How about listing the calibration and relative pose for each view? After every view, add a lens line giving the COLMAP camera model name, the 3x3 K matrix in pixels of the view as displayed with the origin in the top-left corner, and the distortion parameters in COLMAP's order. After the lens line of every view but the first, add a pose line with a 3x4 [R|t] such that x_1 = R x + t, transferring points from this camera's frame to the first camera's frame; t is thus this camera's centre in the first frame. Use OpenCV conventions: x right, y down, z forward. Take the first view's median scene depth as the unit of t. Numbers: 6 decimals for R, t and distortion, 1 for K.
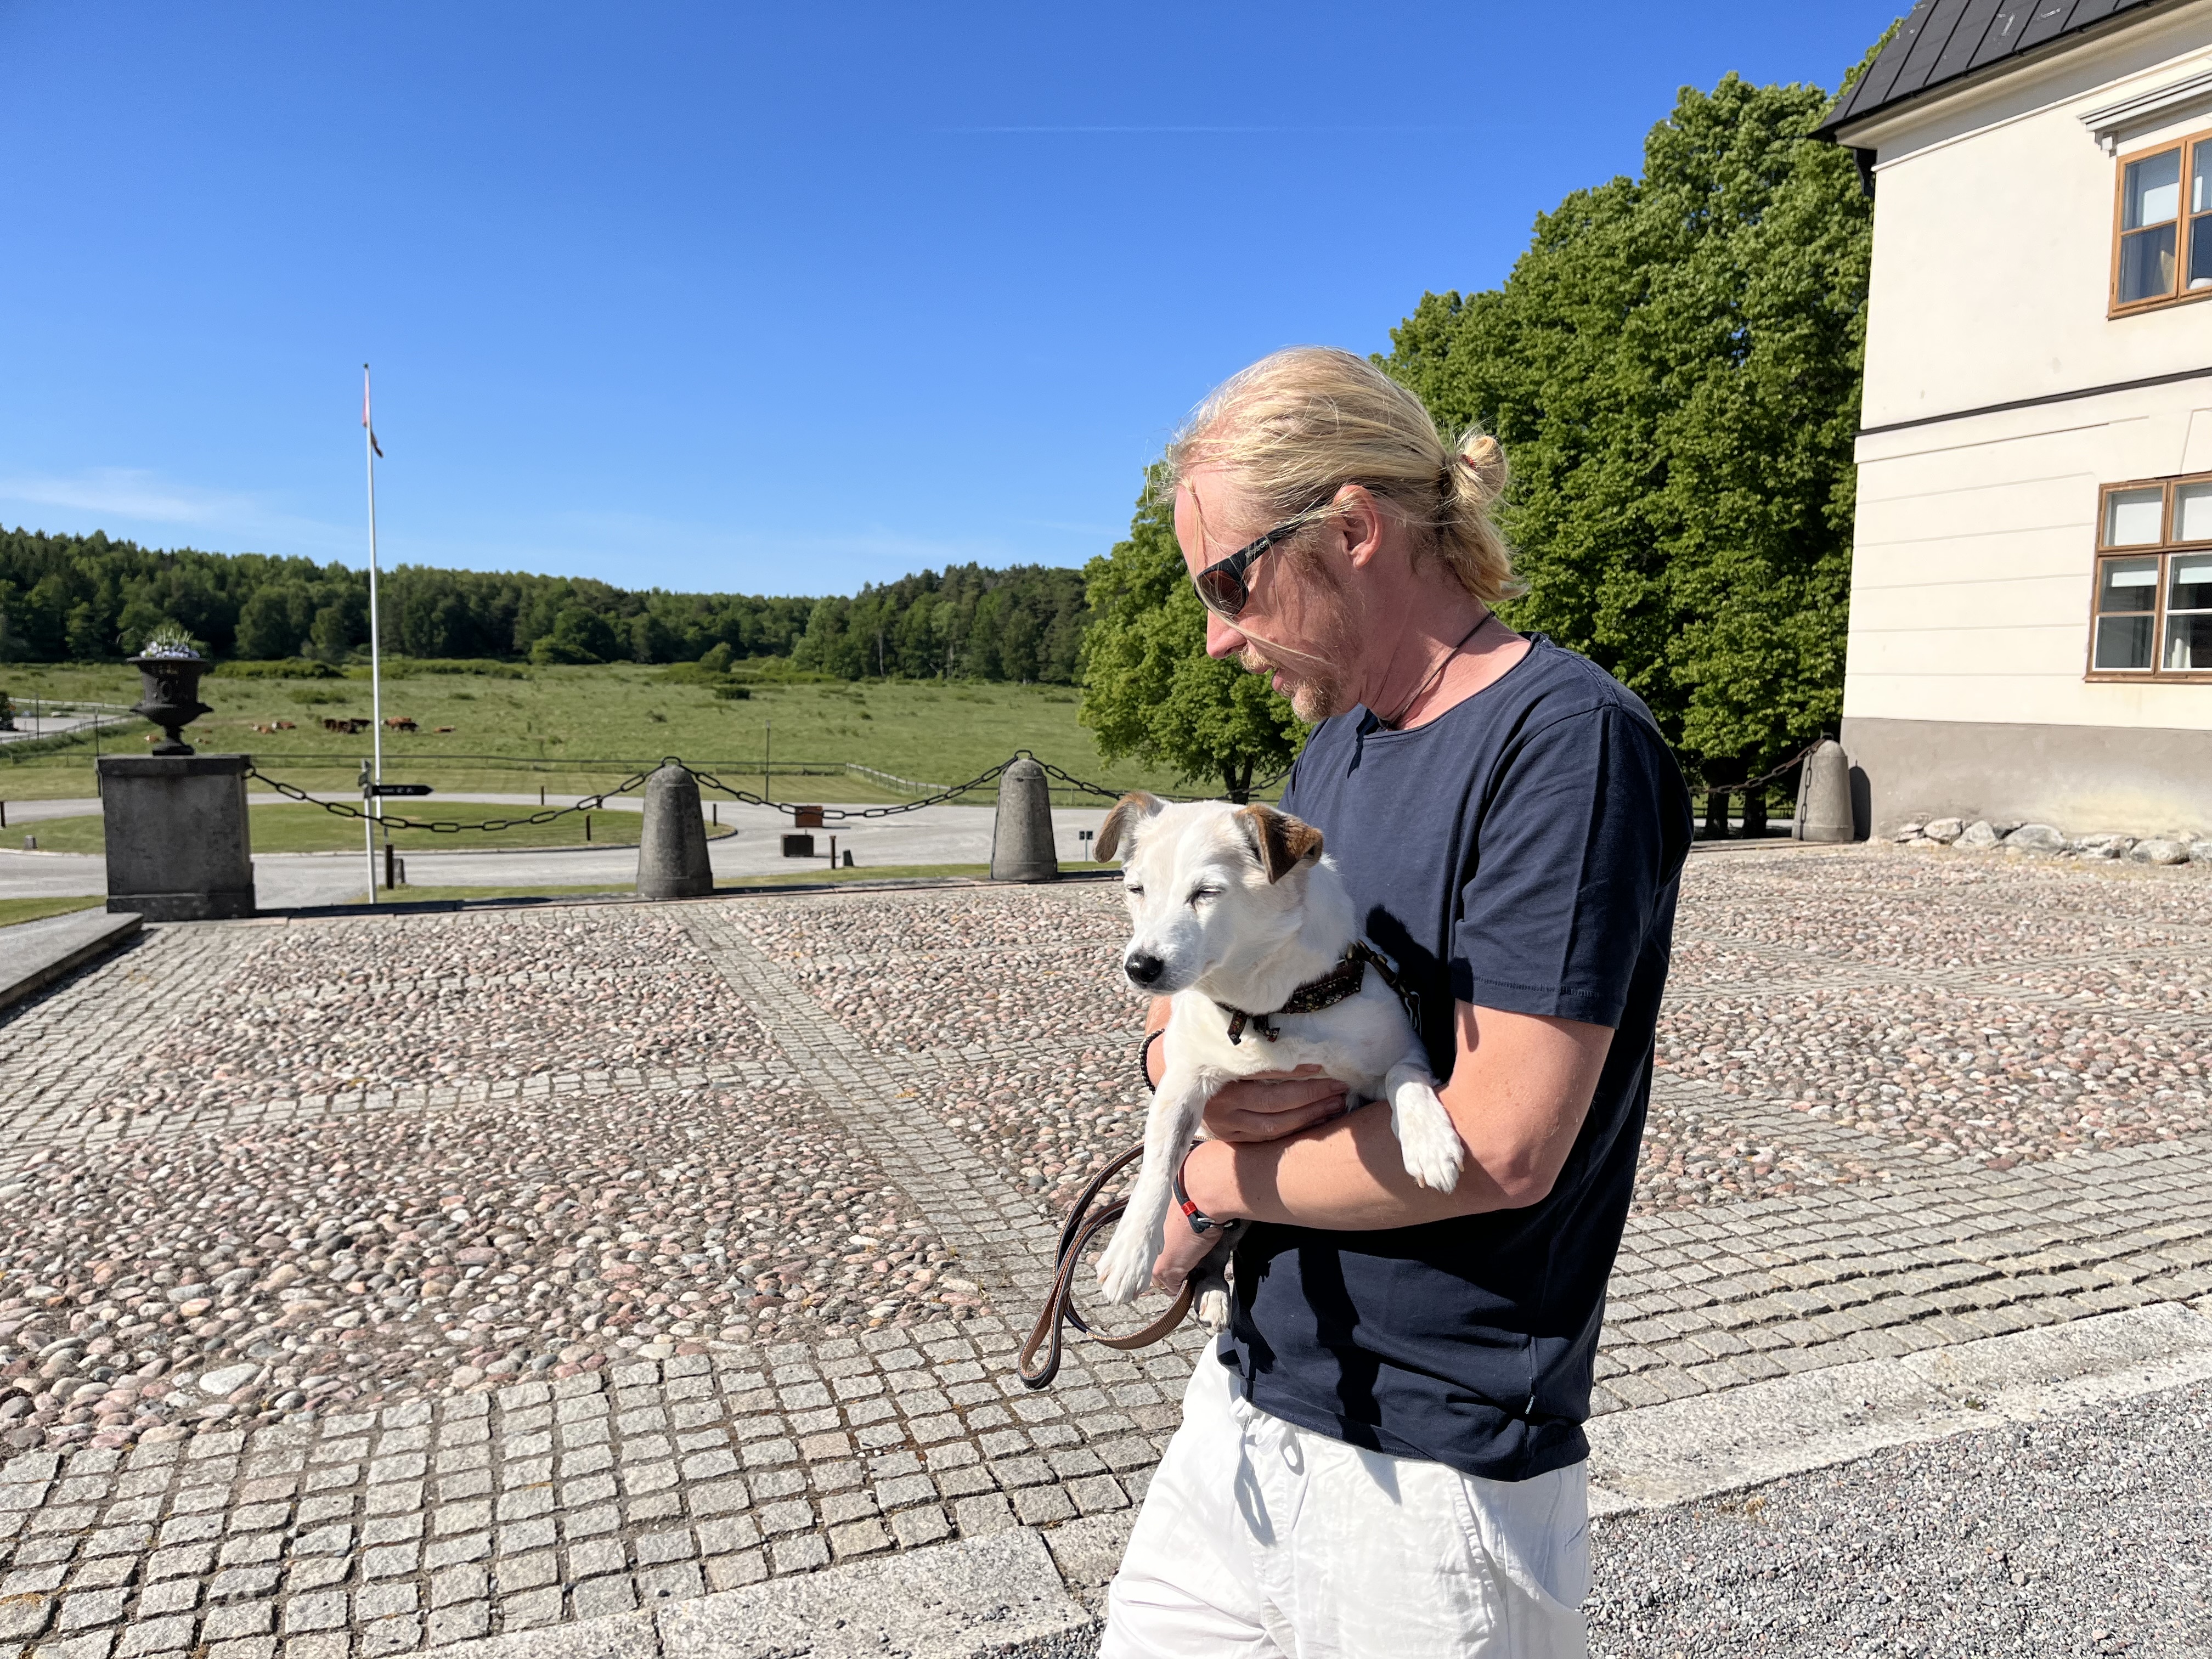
lens RADIAL K [[1665.6, 0, 1108.4], [0, 1665.6, 872.8], [0, 0, 1]] dist [0.078186, -0.126704]
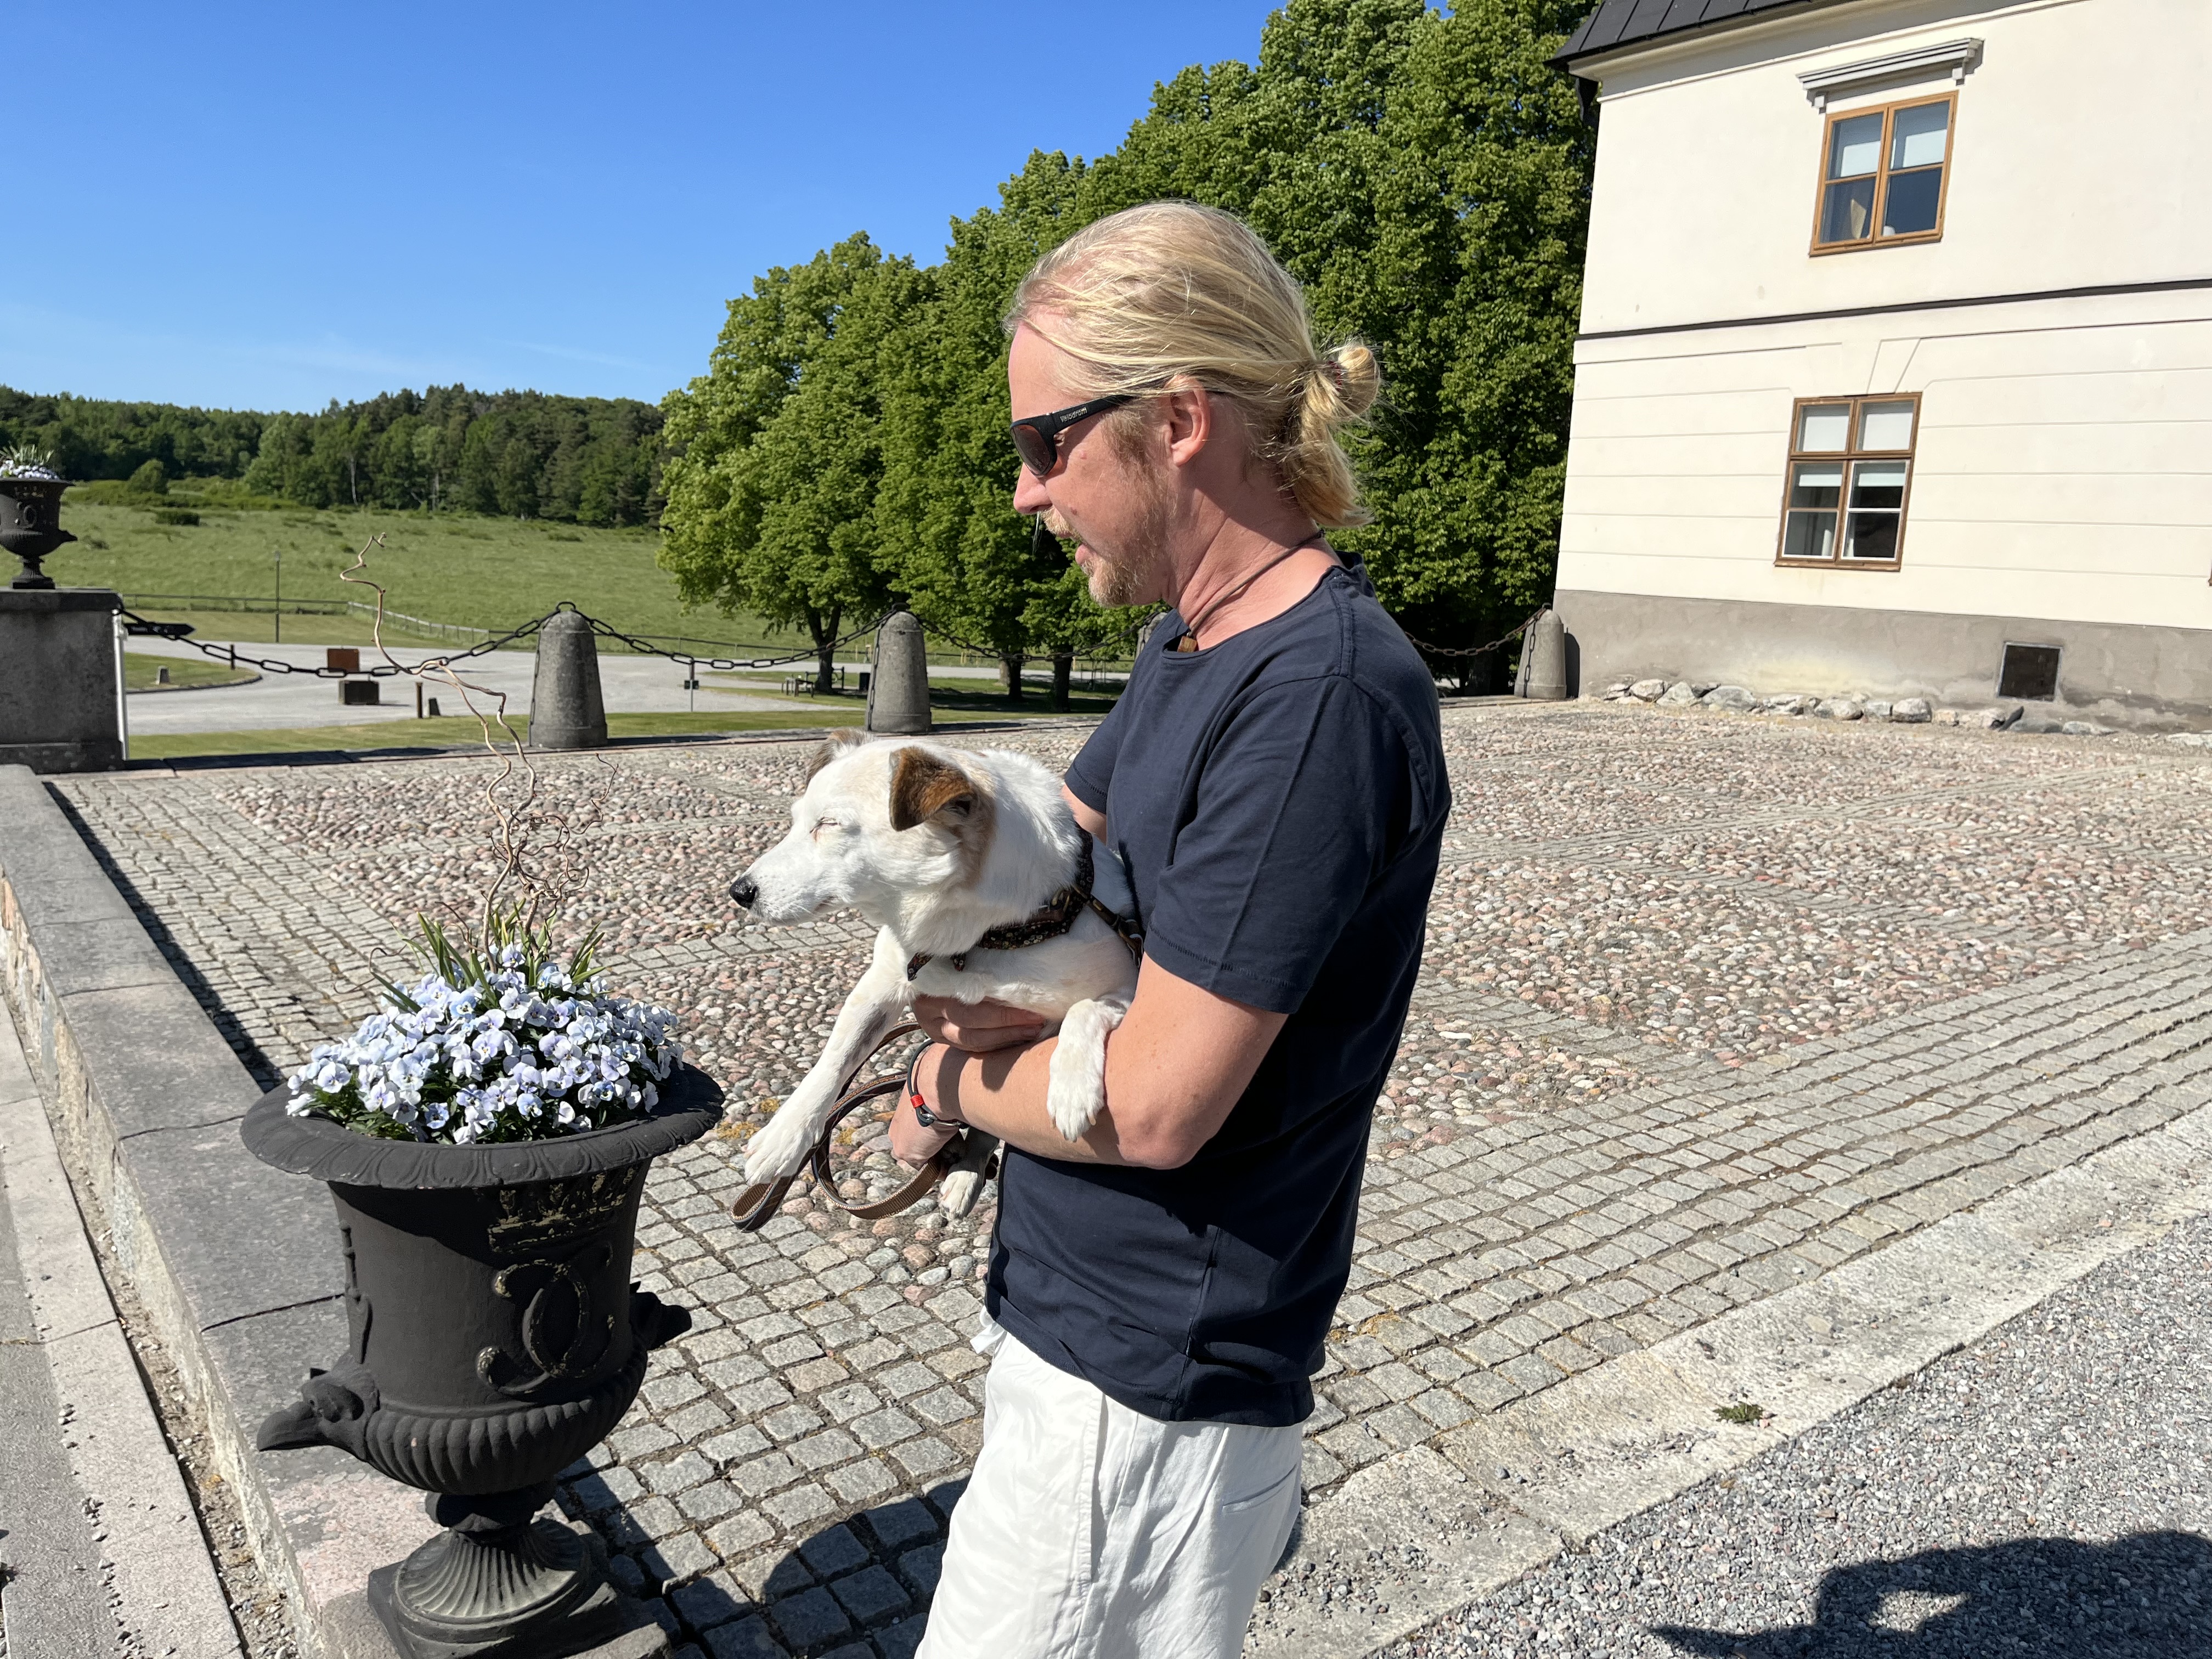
lens RADIAL K [[1666.9, 0, 1106.0], [0, 1666.9, 829.5], [0, 0, 1]] dist [0.054130, -0.085011]
pose [[0.959977, -0.014199, 0.279720, -0.190602], [-0.003423, 0.998045, 0.062409, 0.000213], [-0.280059, -0.060869, 0.958051, -0.014777]]
